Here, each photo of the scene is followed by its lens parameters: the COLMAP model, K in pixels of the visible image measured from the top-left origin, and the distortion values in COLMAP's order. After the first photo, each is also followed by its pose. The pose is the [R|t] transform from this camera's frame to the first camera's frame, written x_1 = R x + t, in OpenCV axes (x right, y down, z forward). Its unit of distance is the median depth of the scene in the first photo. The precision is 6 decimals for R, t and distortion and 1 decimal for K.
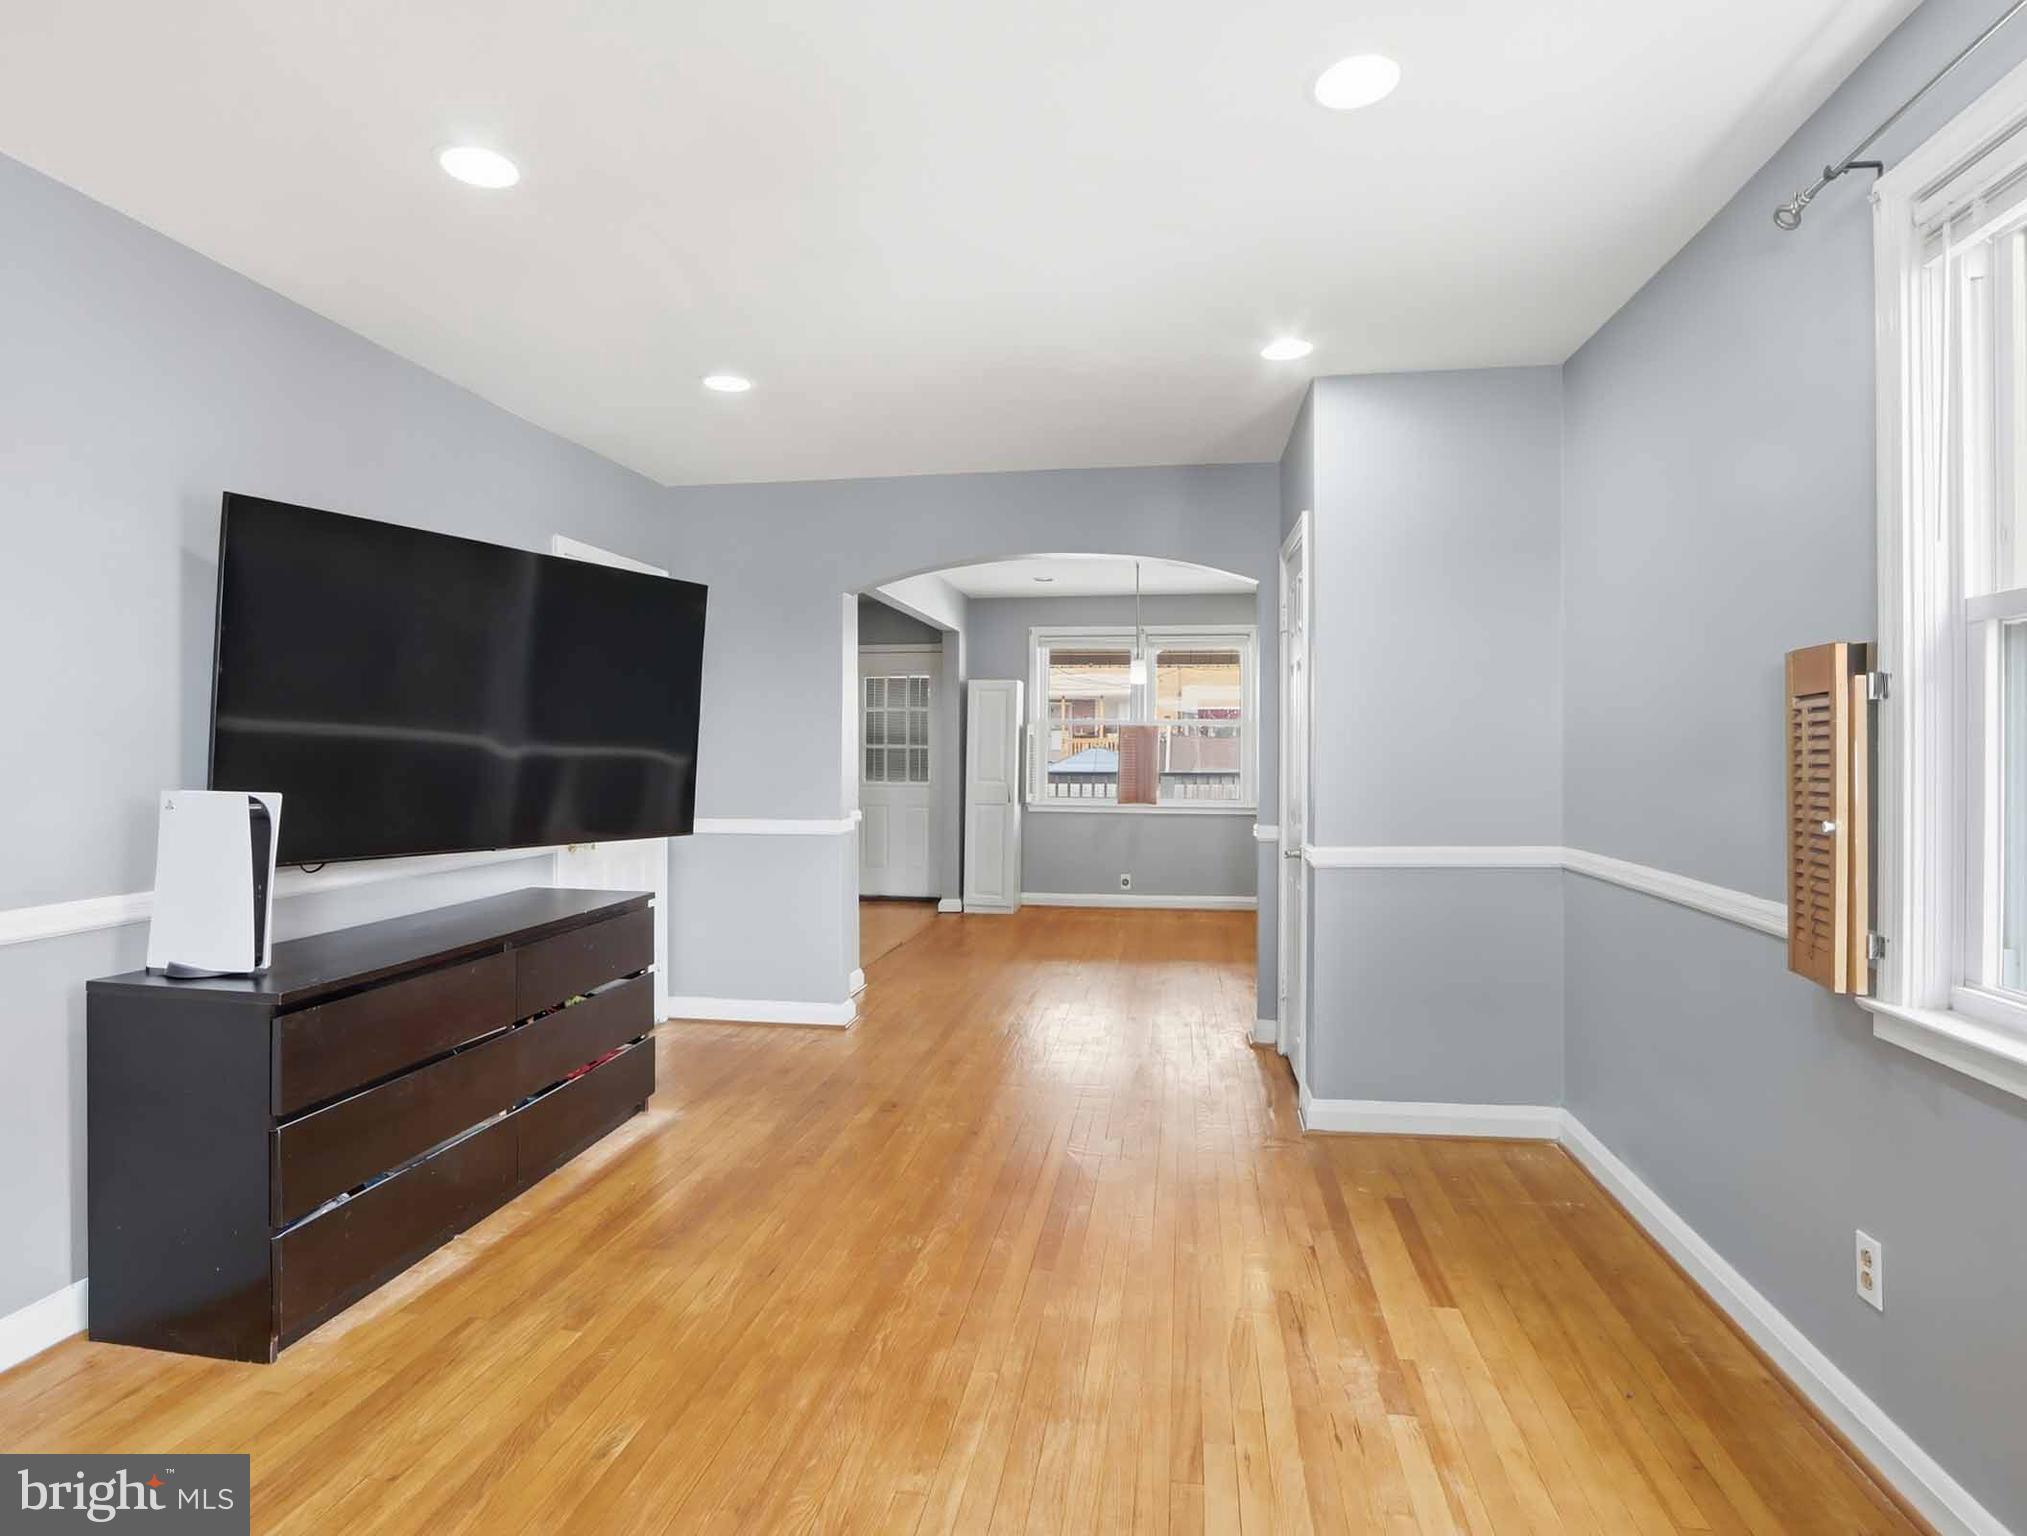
lens RADIAL K [[1079.2, 0, 1007.5], [0, 1079.2, 767.3], [0, 0, 1]] dist [-0.024485, 0.004234]
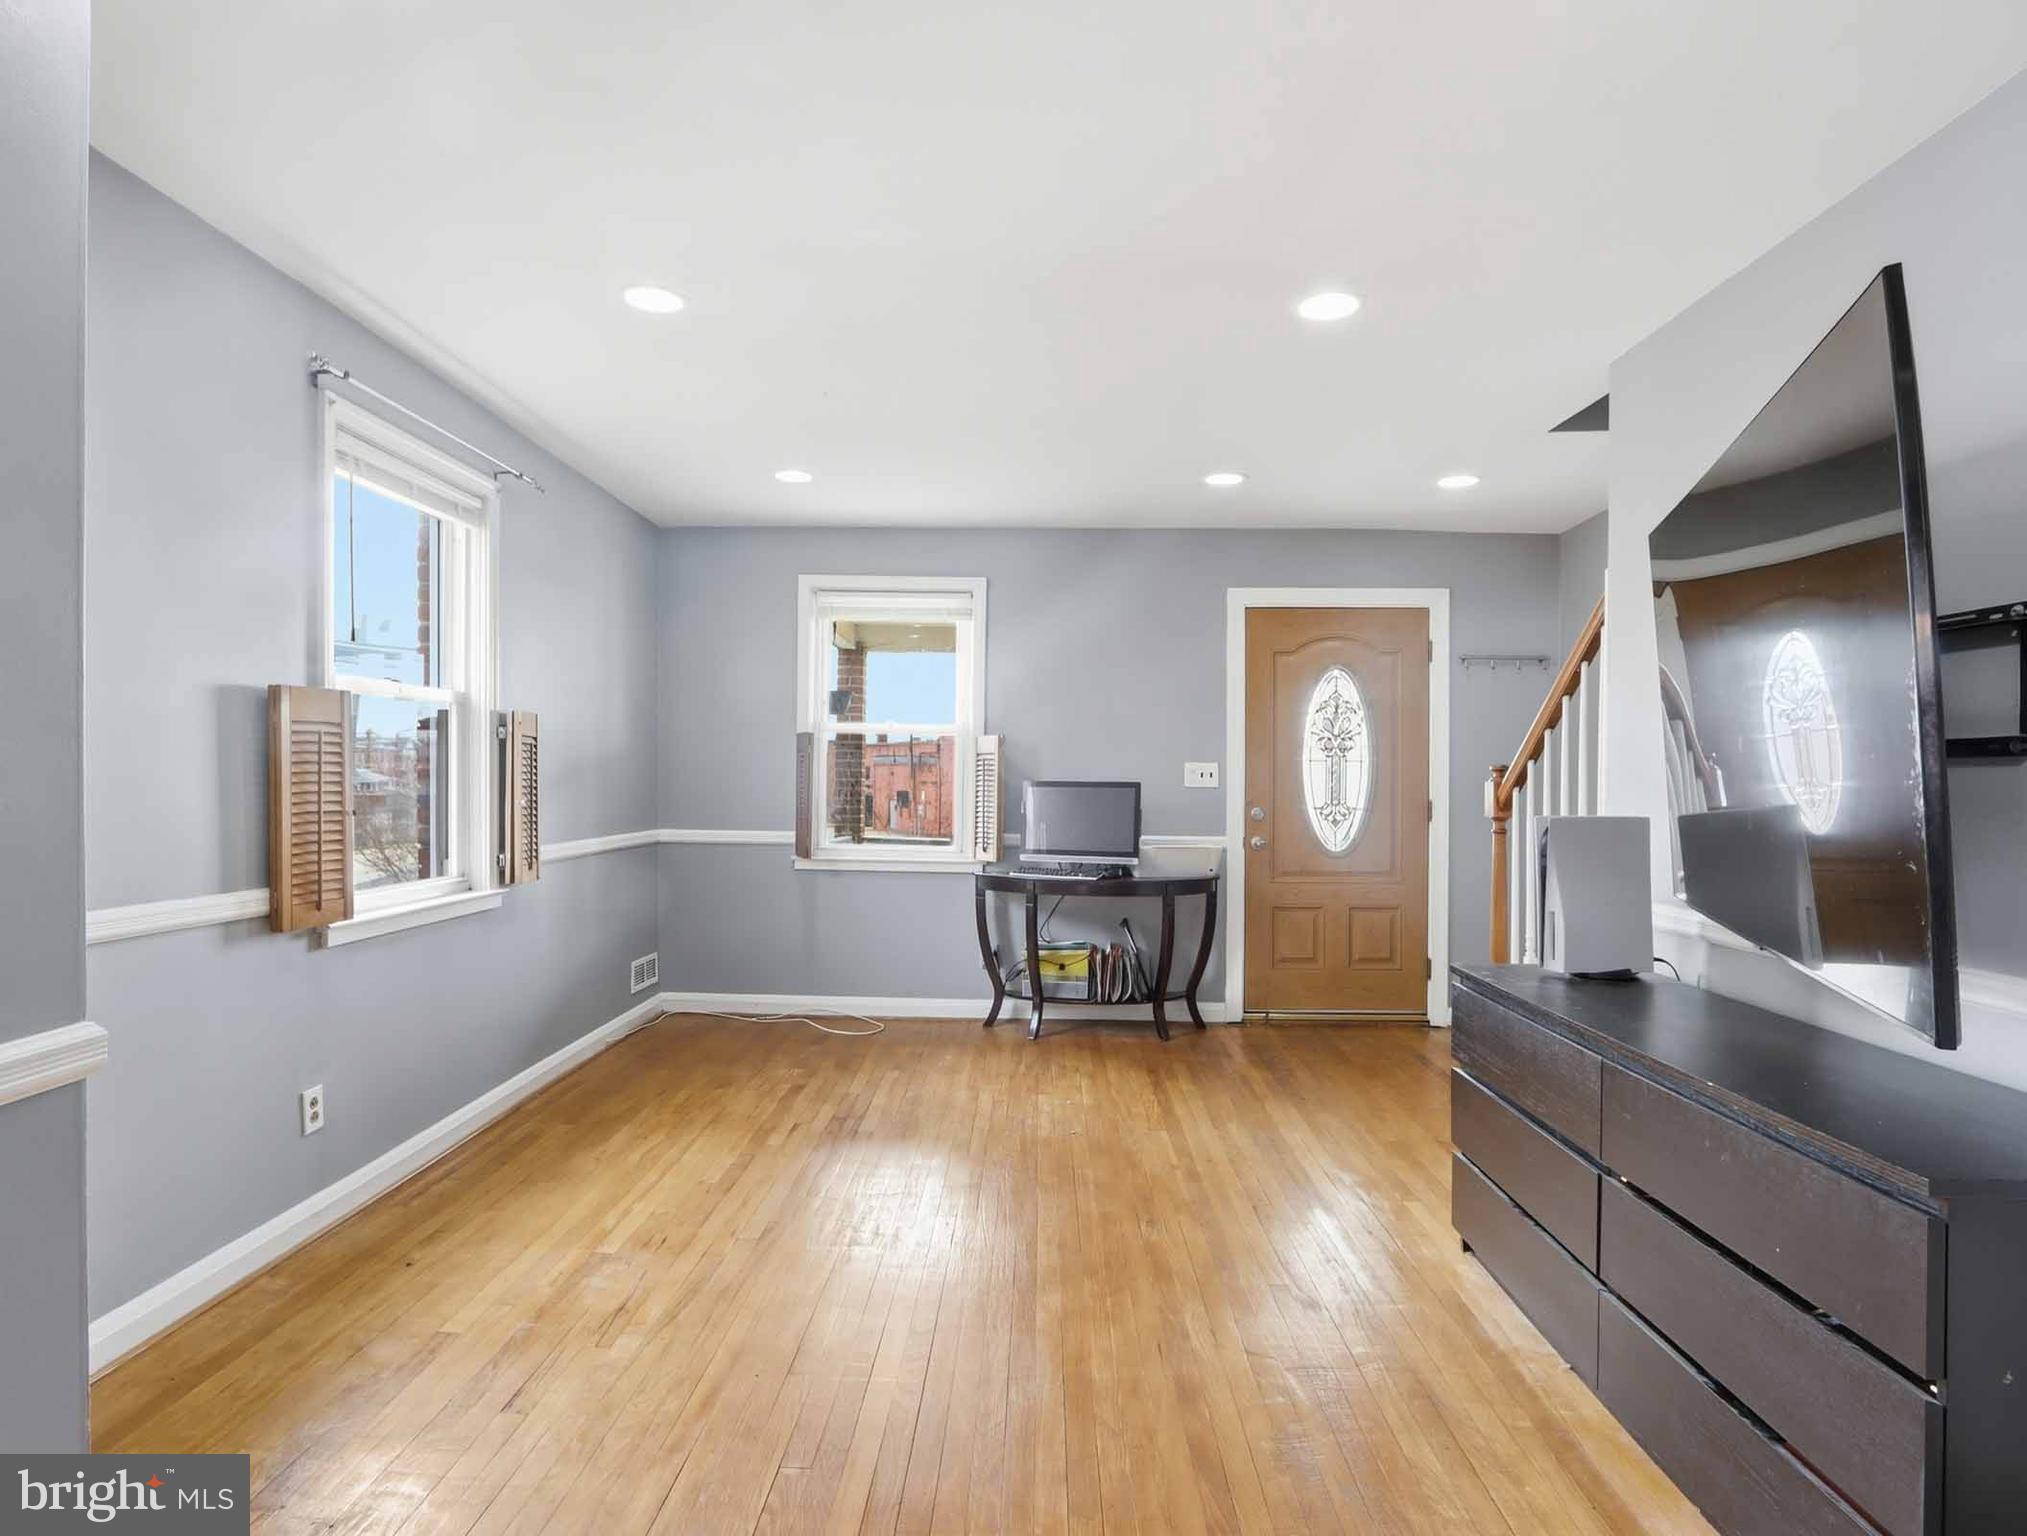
lens RADIAL K [[1079.2, 0, 1027.0], [0, 1079.2, 767.4], [0, 0, 1]] dist [-0.024485, 0.004234]
pose [[-0.988174, -0.016148, -0.152484, 0.042939], [-0.018477, 0.999733, 0.013871, -0.037014], [0.152220, 0.016524, -0.988209, 2.031657]]
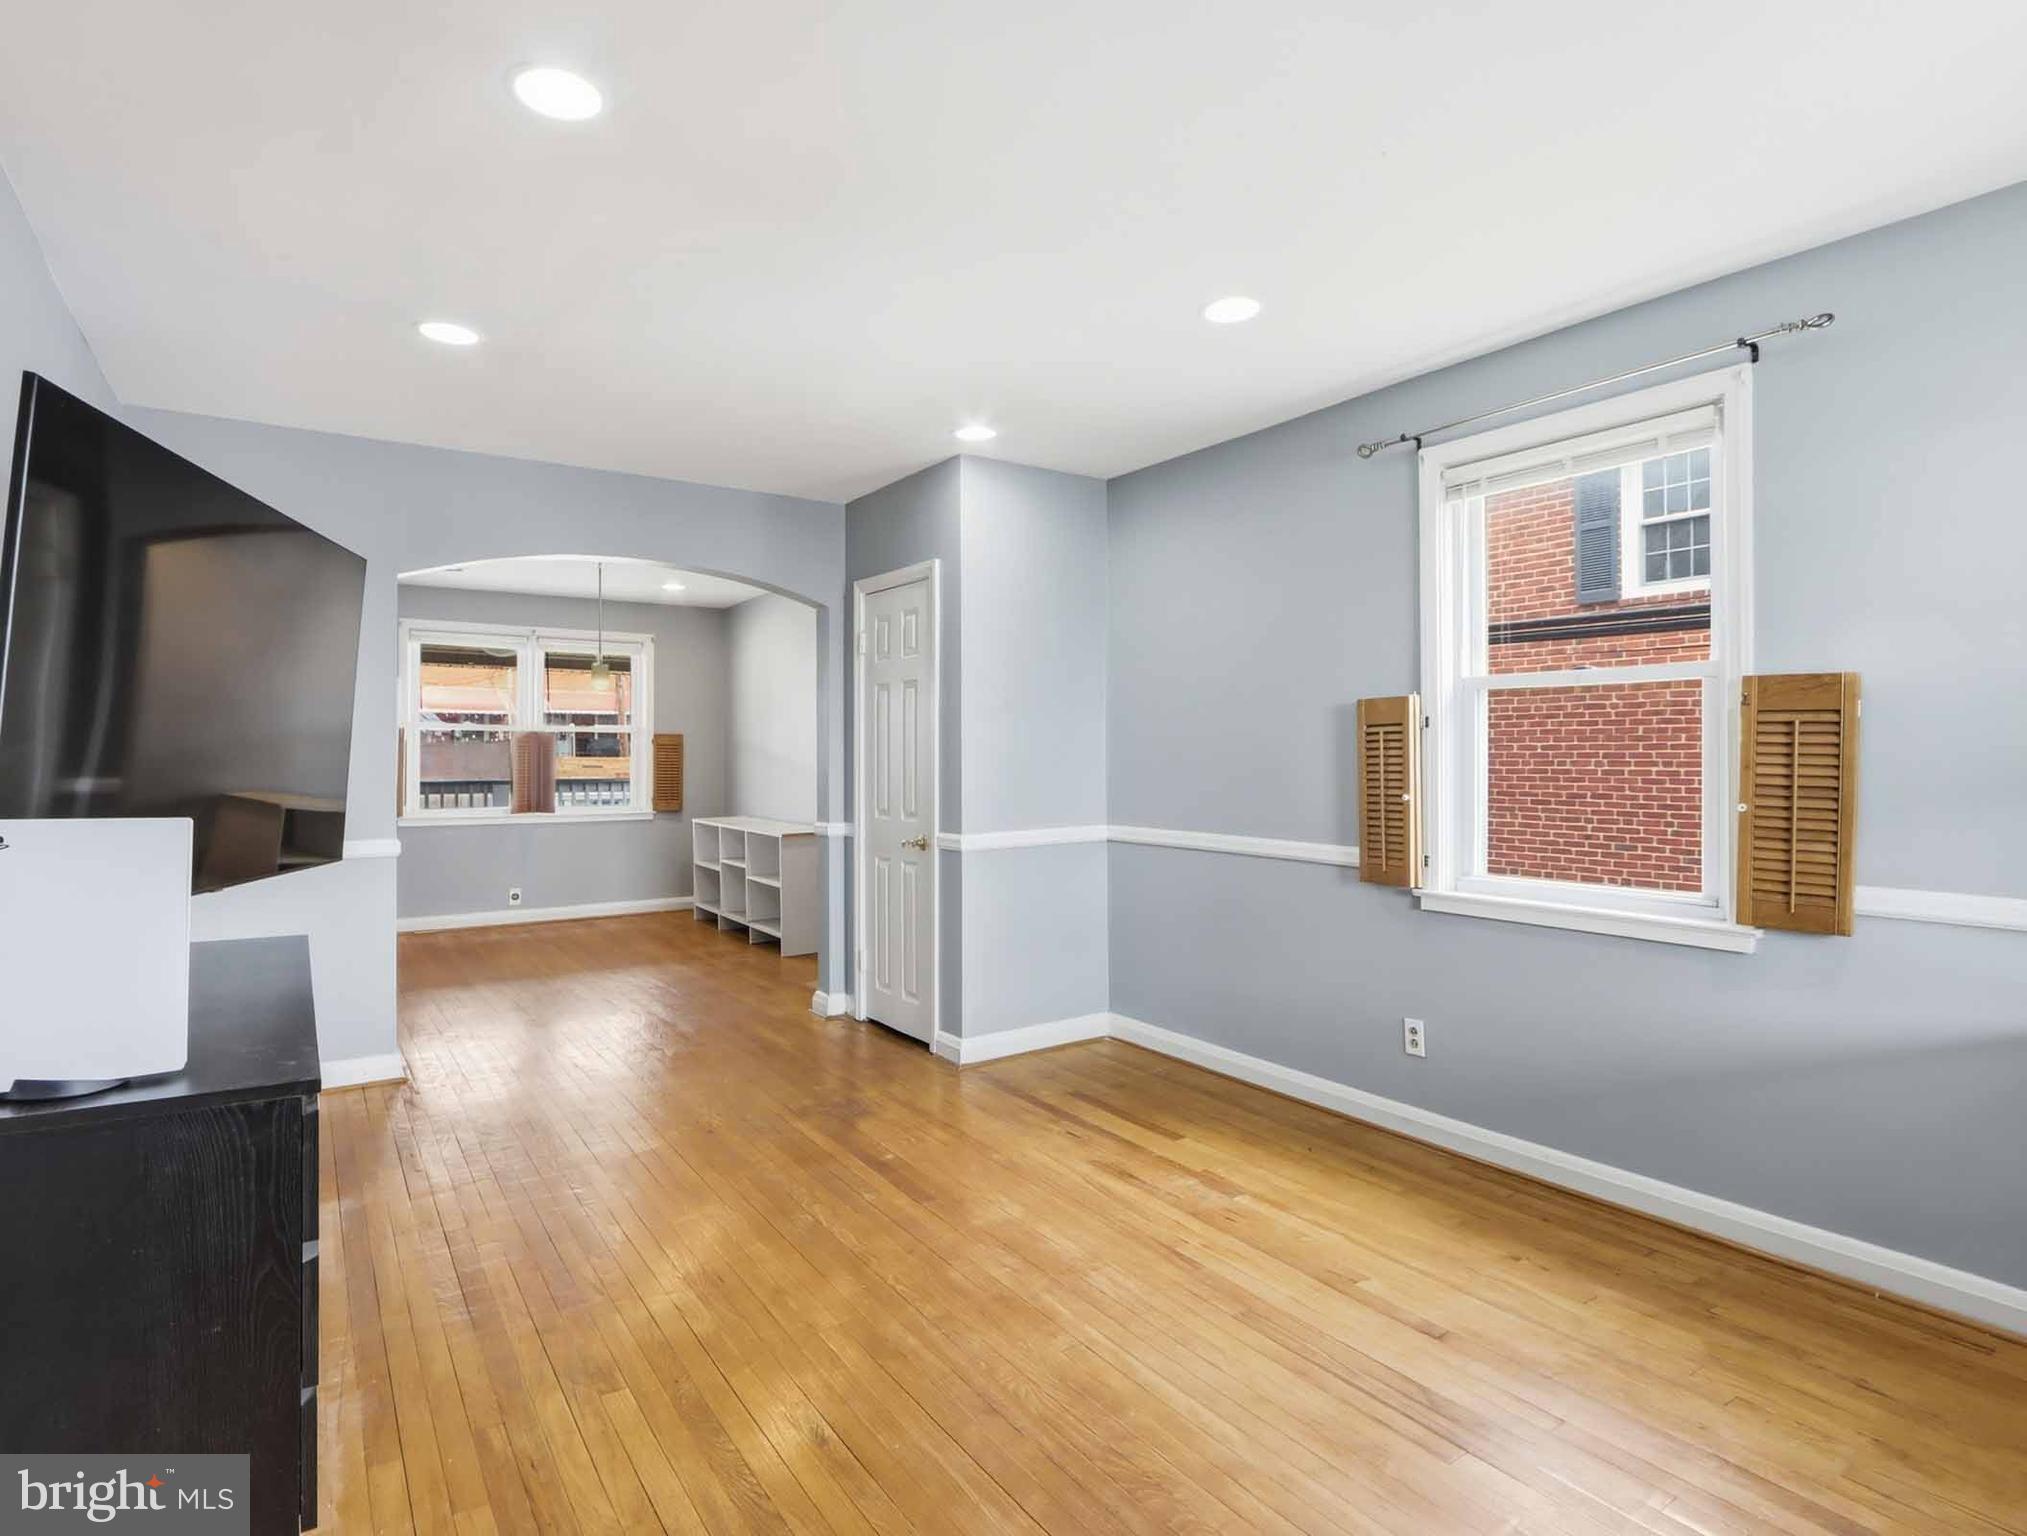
lens RADIAL K [[1079.2, 0, 994.8], [0, 1079.2, 758.7], [0, 0, 1]] dist [-0.024485, 0.004234]
pose [[0.729474, -0.003128, 0.684001, -0.772419], [0.012367, 0.999886, -0.008616, -0.003280], [-0.683897, 0.014744, 0.729430, 0.098341]]
